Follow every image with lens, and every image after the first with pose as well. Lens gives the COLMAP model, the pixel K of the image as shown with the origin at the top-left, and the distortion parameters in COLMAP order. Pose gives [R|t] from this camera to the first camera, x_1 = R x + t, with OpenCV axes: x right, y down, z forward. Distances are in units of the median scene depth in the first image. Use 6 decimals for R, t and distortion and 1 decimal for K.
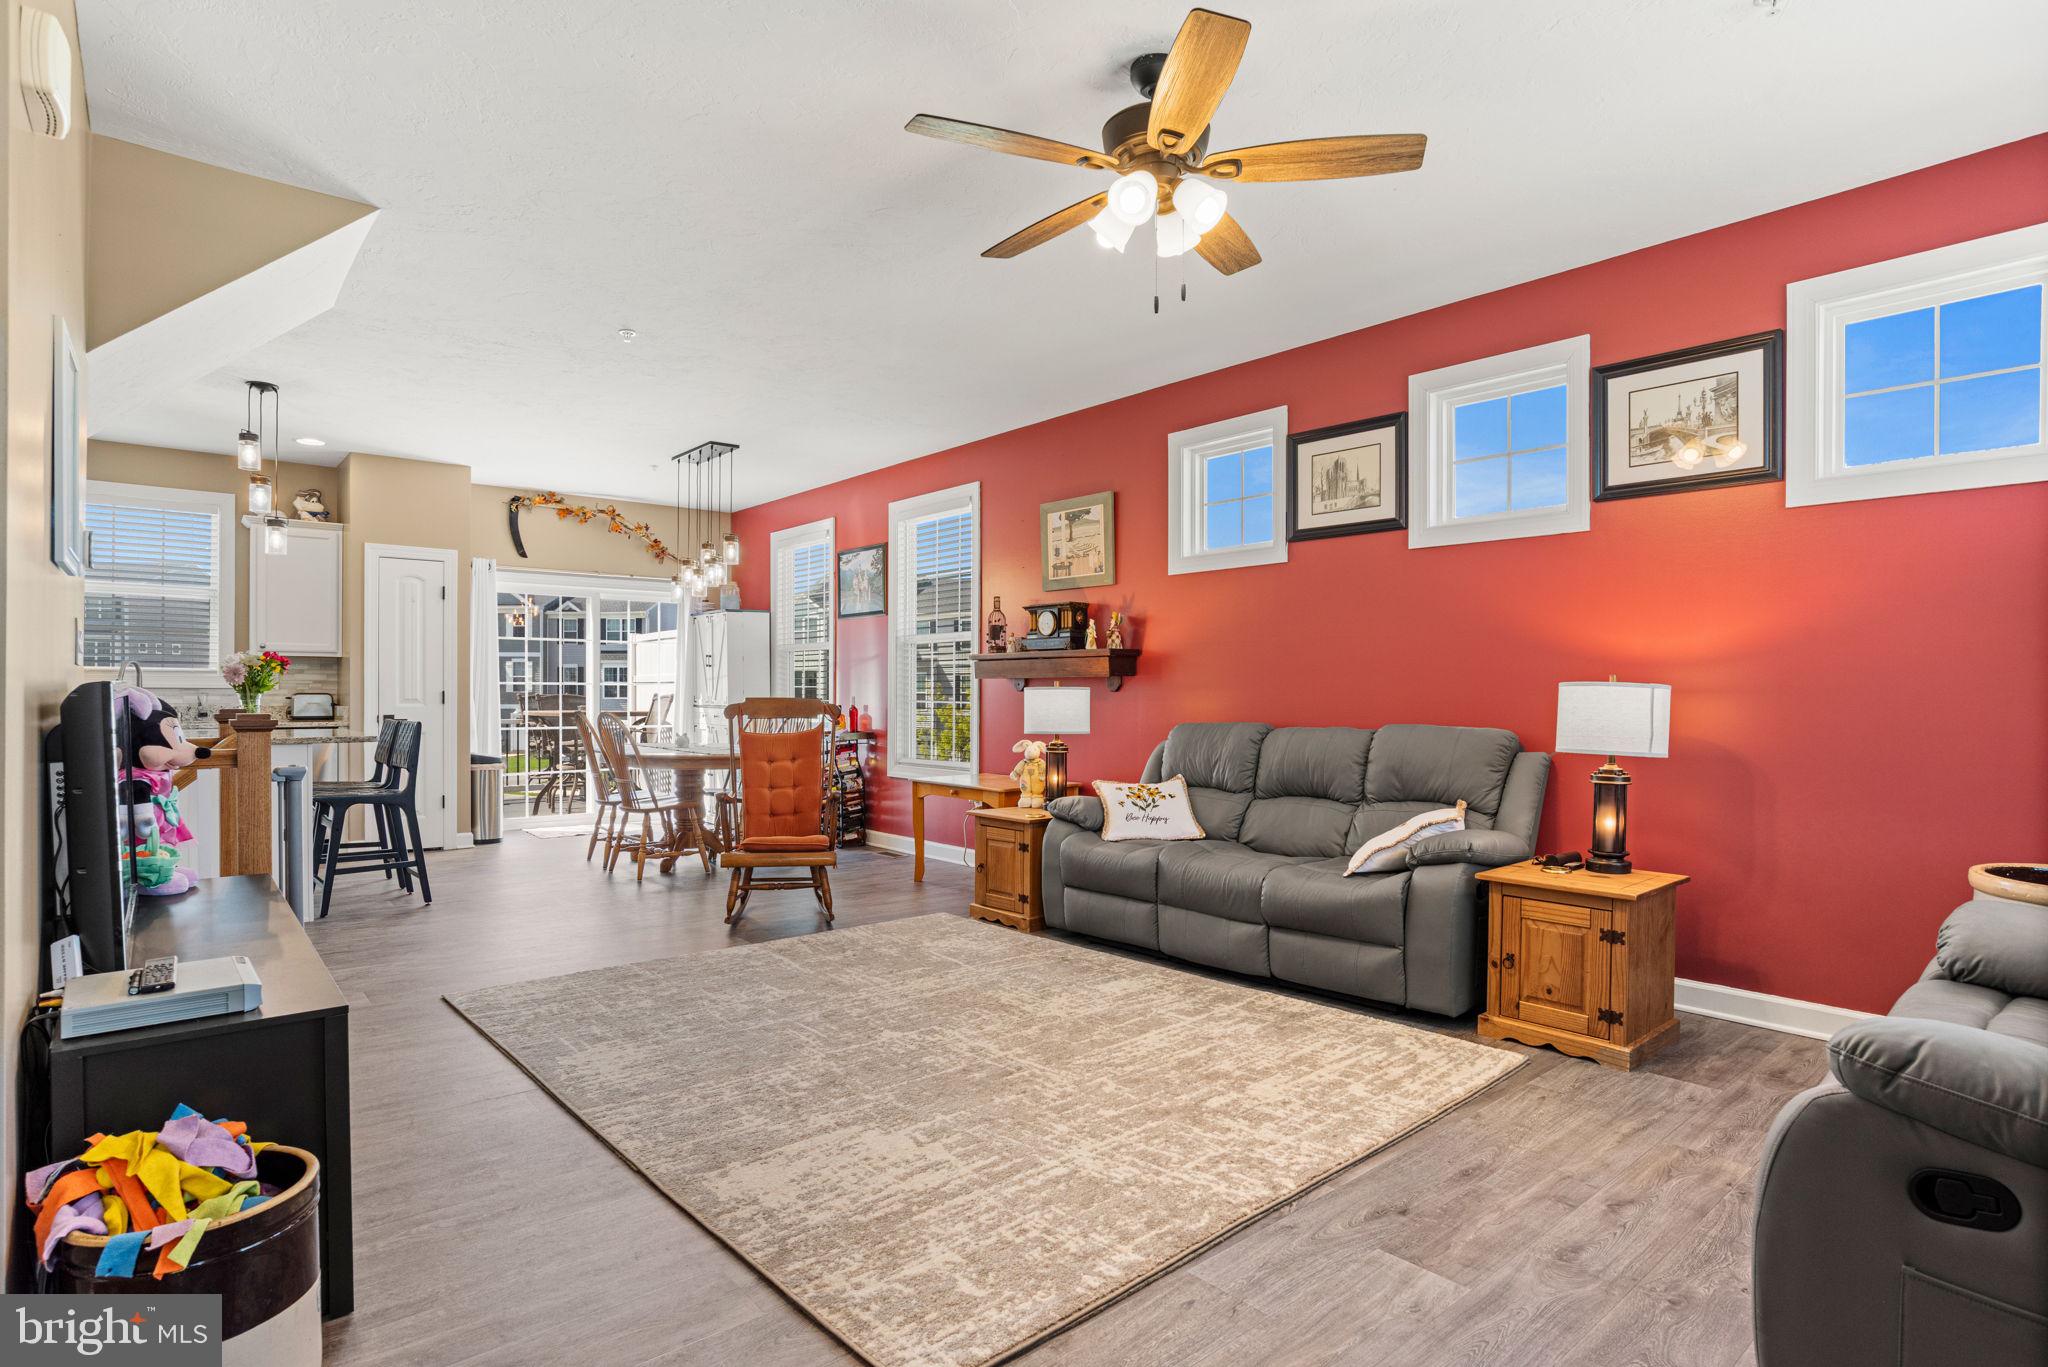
lens RADIAL K [[1073.5, 0, 1030.9], [0, 1073.5, 691.1], [0, 0, 1]] dist [-0.016056, 0.003149]
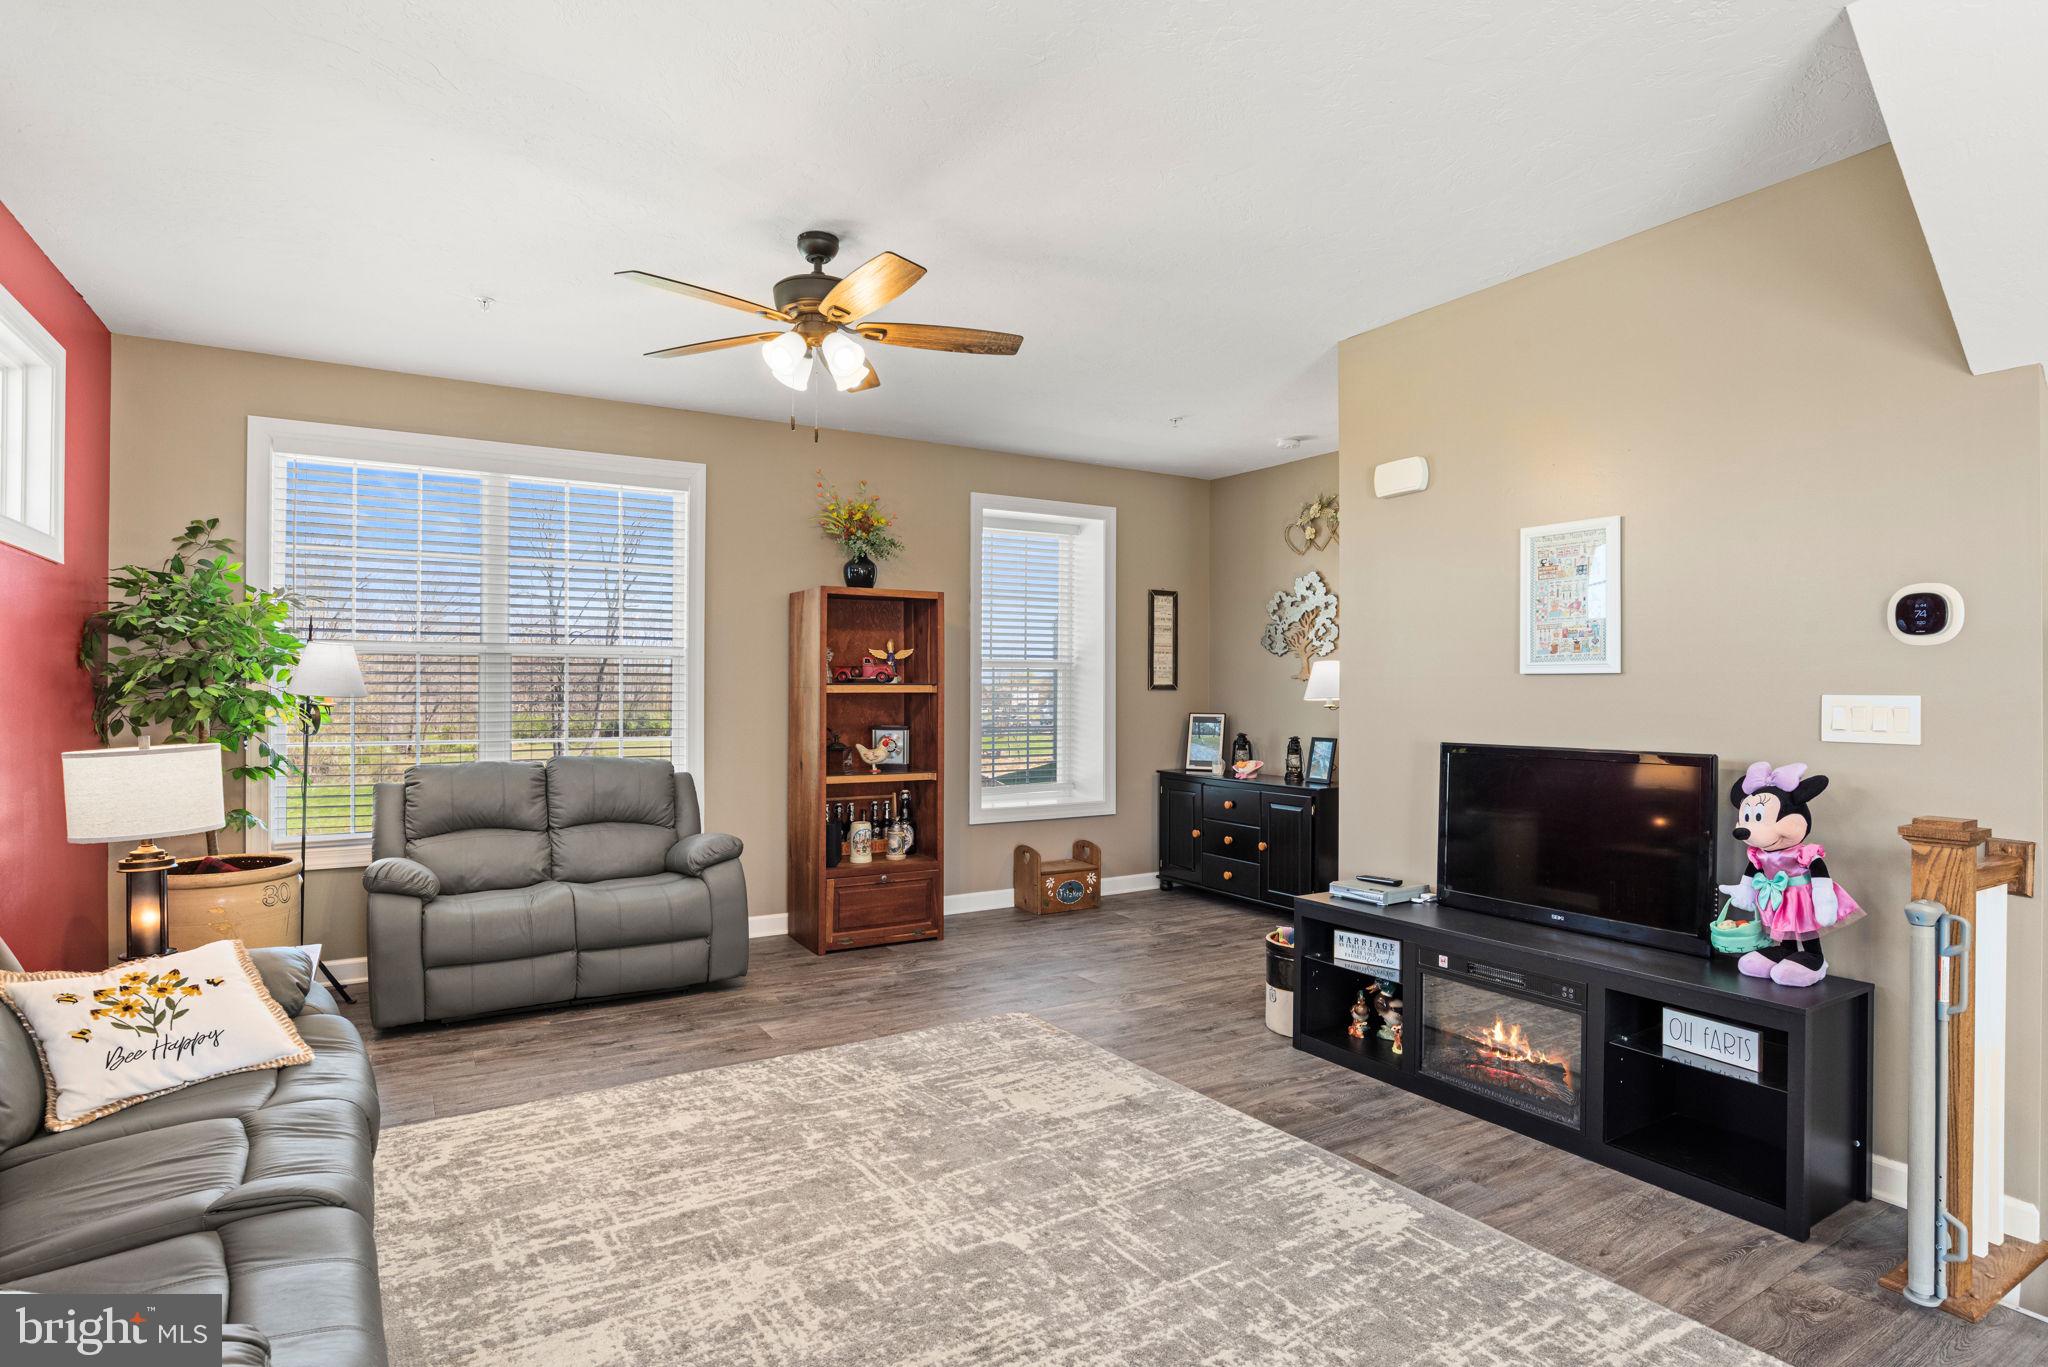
lens RADIAL K [[1073.5, 0, 1028.7], [0, 1073.5, 690.0], [0, 0, 1]] dist [-0.016056, 0.003149]
pose [[-0.987629, -0.007000, 0.156654, -0.306343], [-0.006984, 0.999975, 0.000653, -0.068768], [-0.156655, -0.000449, -0.987653, 2.108644]]
